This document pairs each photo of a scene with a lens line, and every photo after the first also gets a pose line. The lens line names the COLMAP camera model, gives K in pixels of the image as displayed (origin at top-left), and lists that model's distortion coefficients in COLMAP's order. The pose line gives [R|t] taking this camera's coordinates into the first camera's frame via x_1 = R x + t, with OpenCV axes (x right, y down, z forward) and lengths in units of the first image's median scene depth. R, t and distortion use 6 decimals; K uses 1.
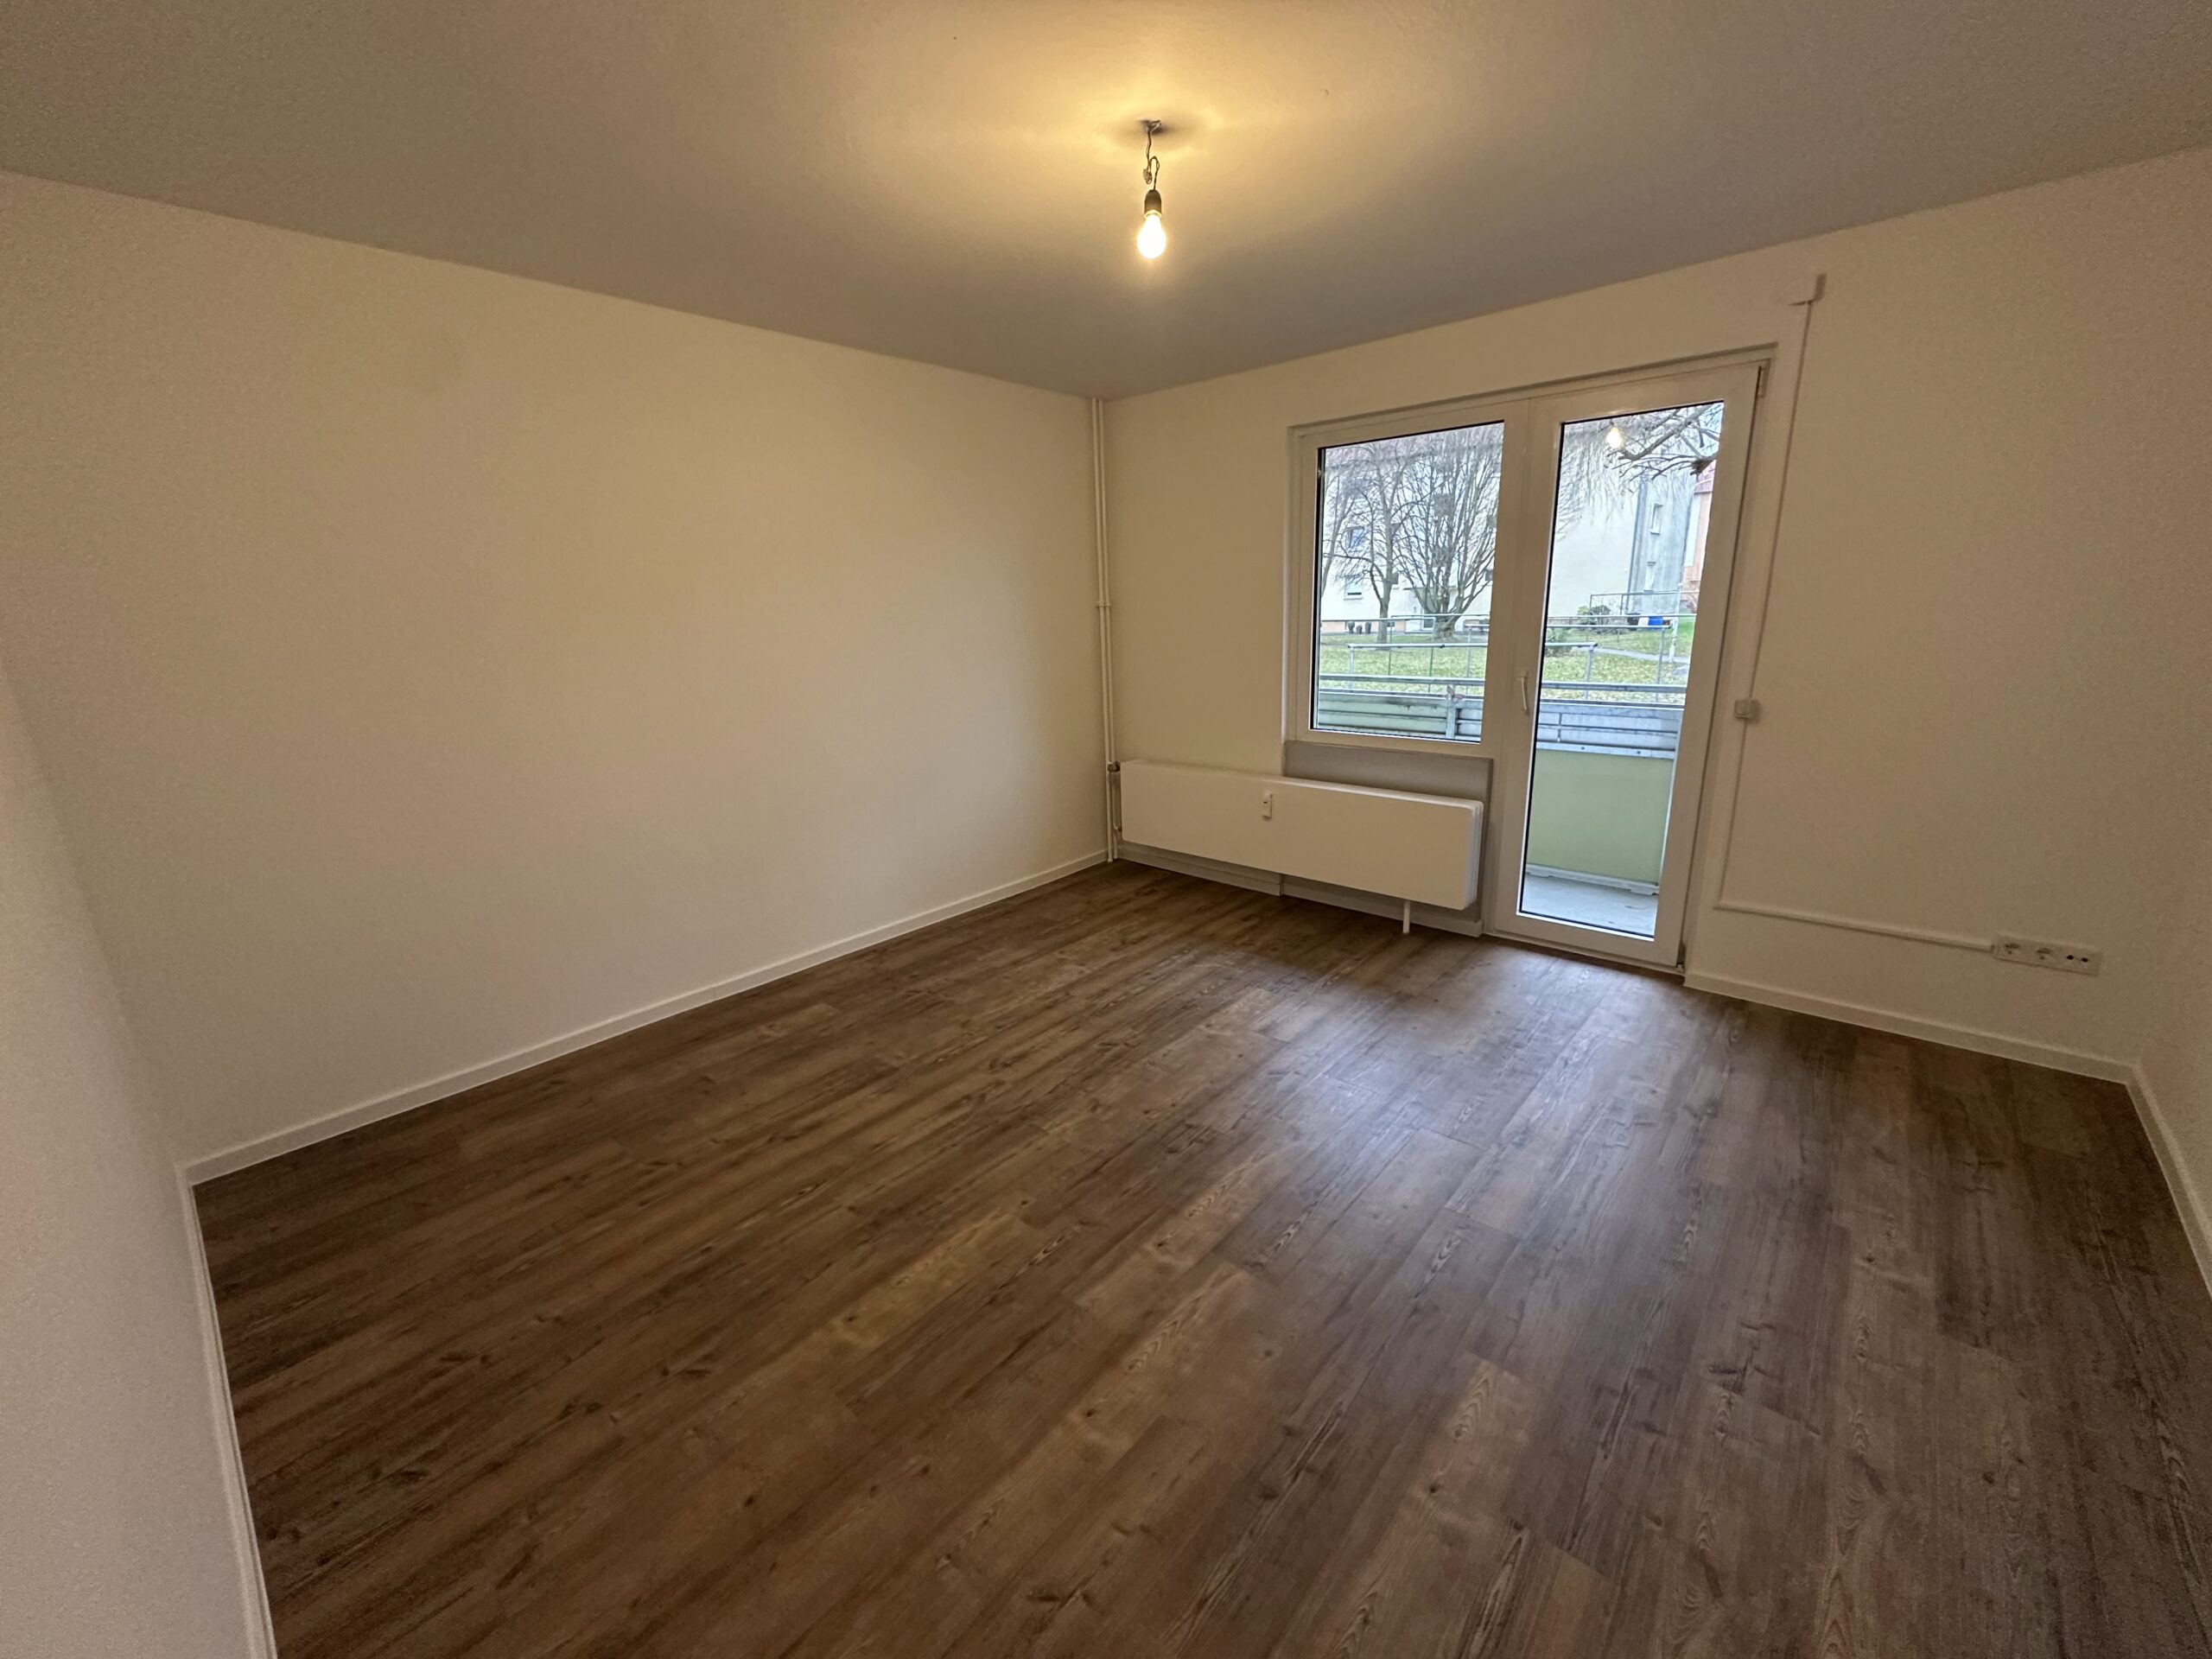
lens RADIAL K [[879.7, 0, 1109.3], [0, 879.7, 833.6], [0, 0, 1]] dist [0.000376, 0.000038]
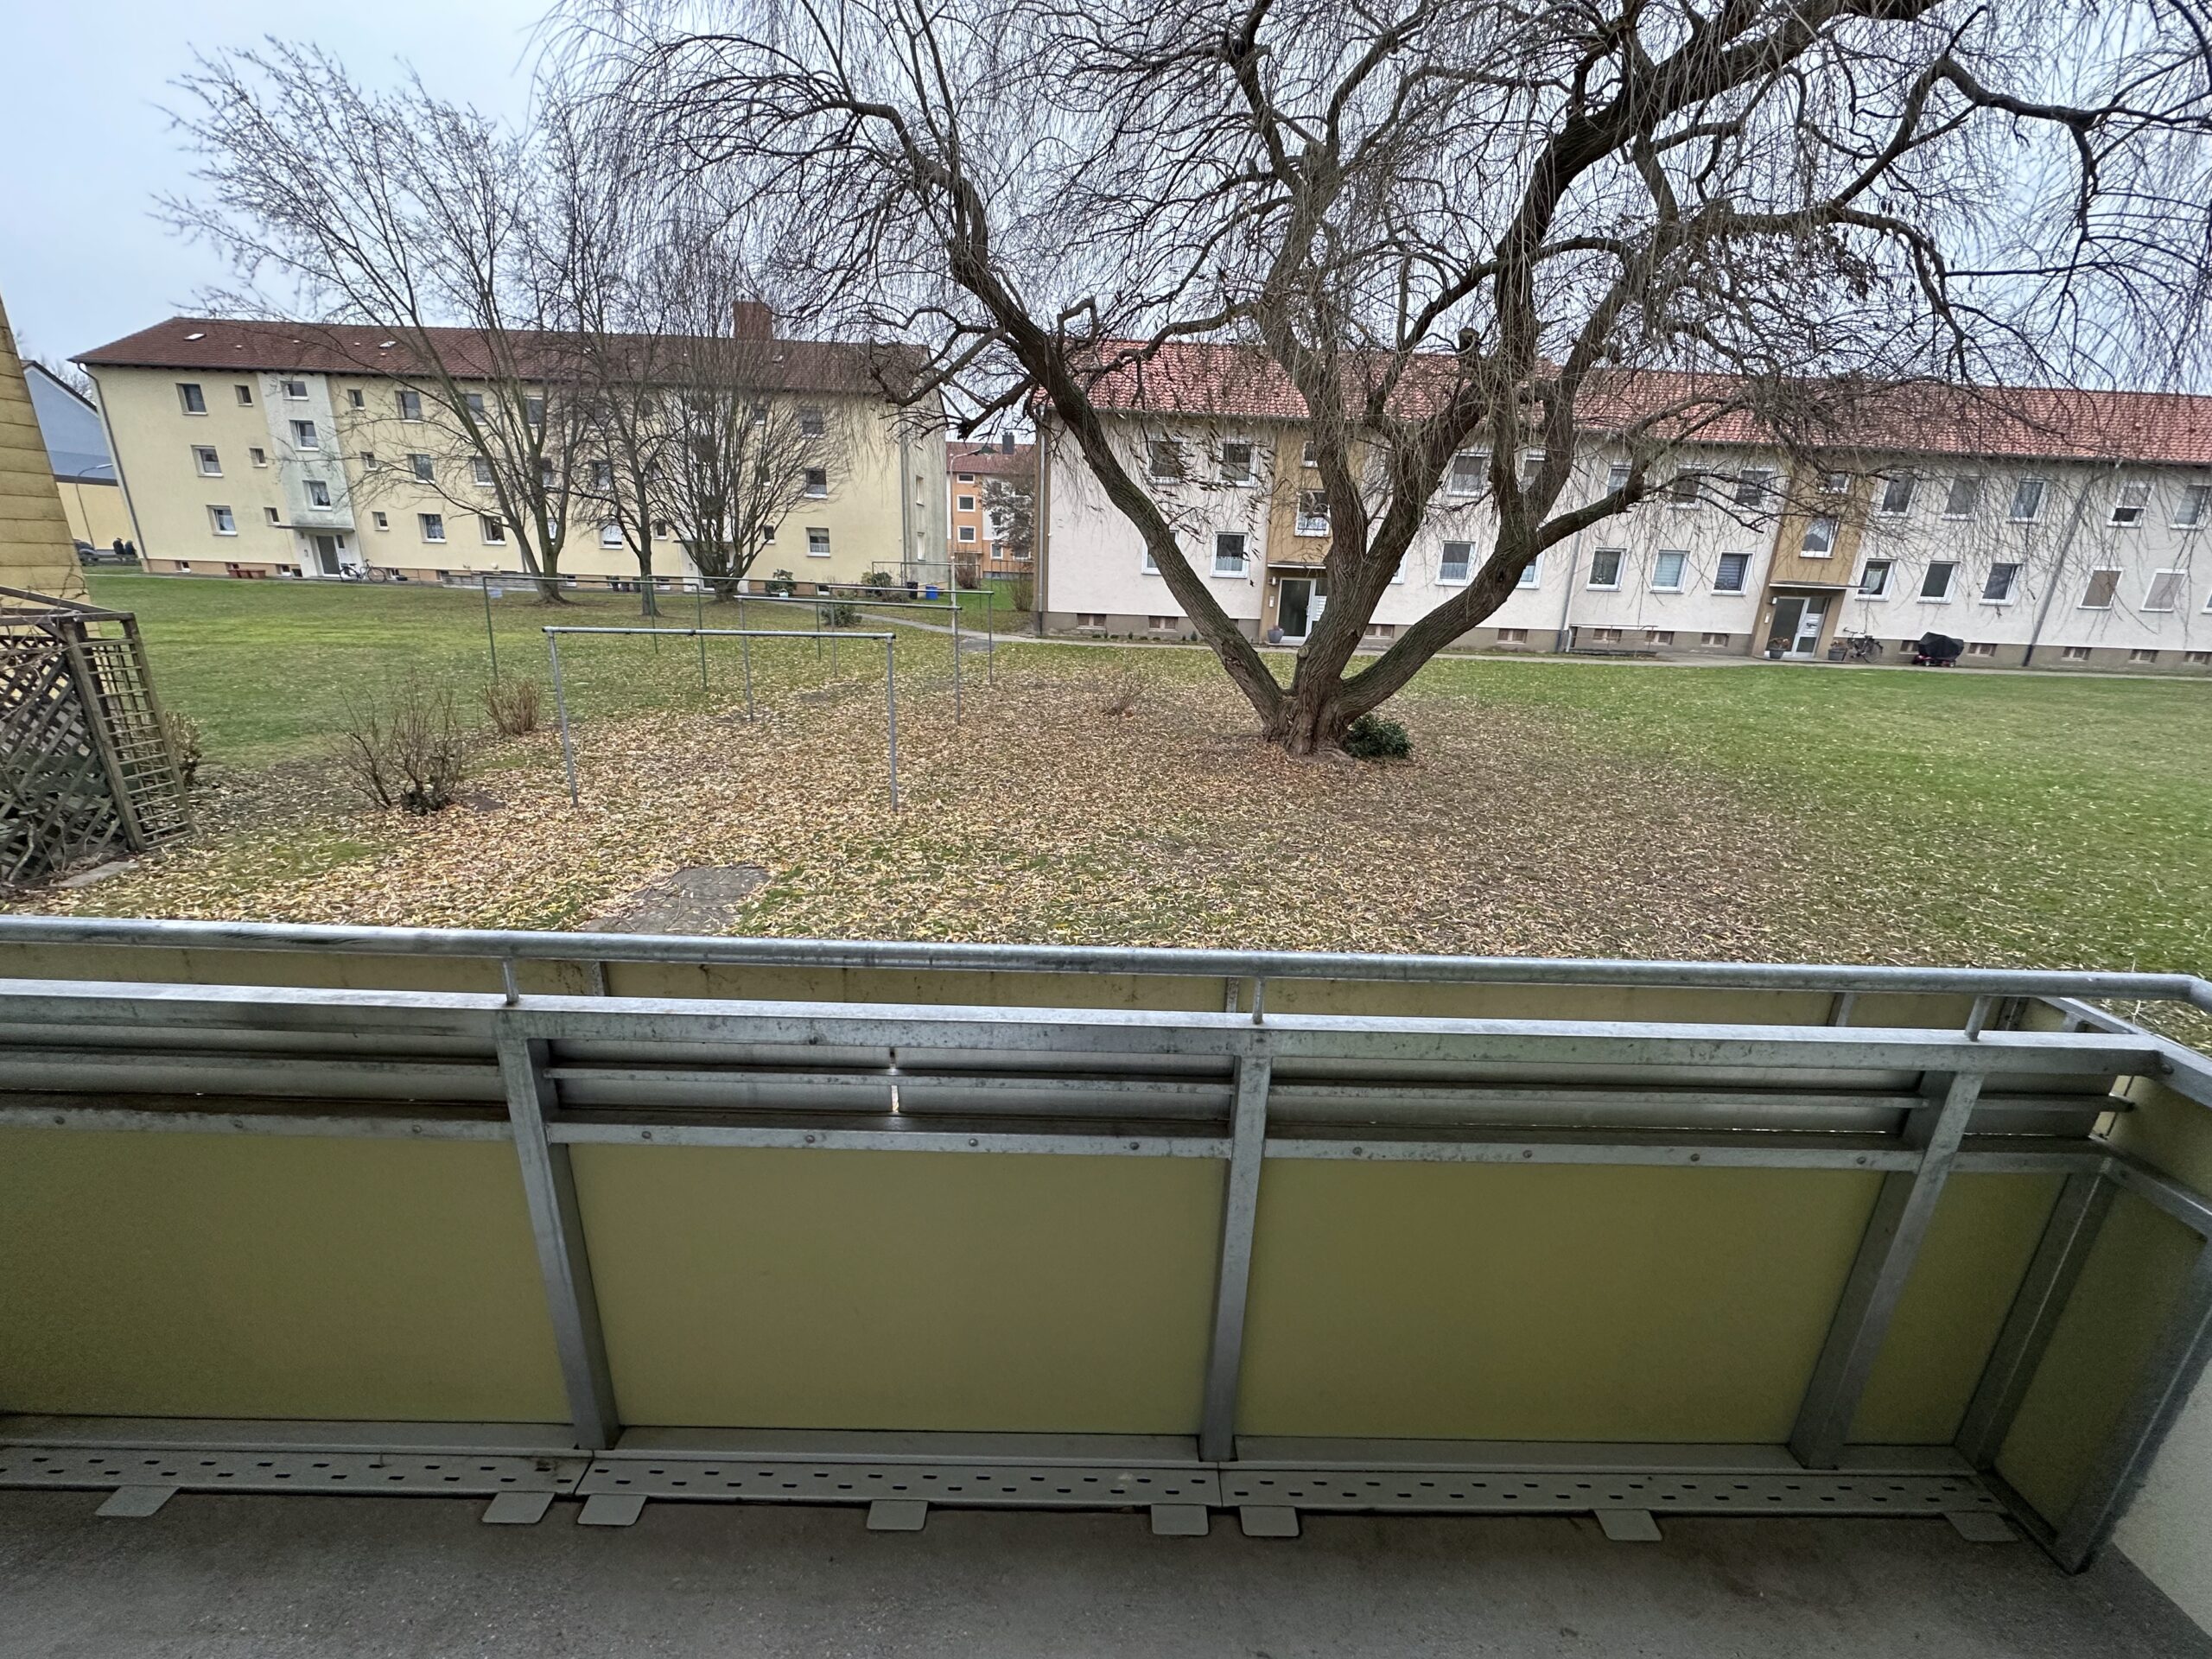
lens RADIAL K [[879.7, 0, 1105.2], [0, 879.7, 834.3], [0, 0, 1]] dist [0.000376, 0.000038]
pose [[0.739615, -0.146230, 0.656953, 0.046131], [0.116925, 0.989186, 0.088543, -0.024664], [-0.662796, 0.011326, 0.748714, 0.088060]]
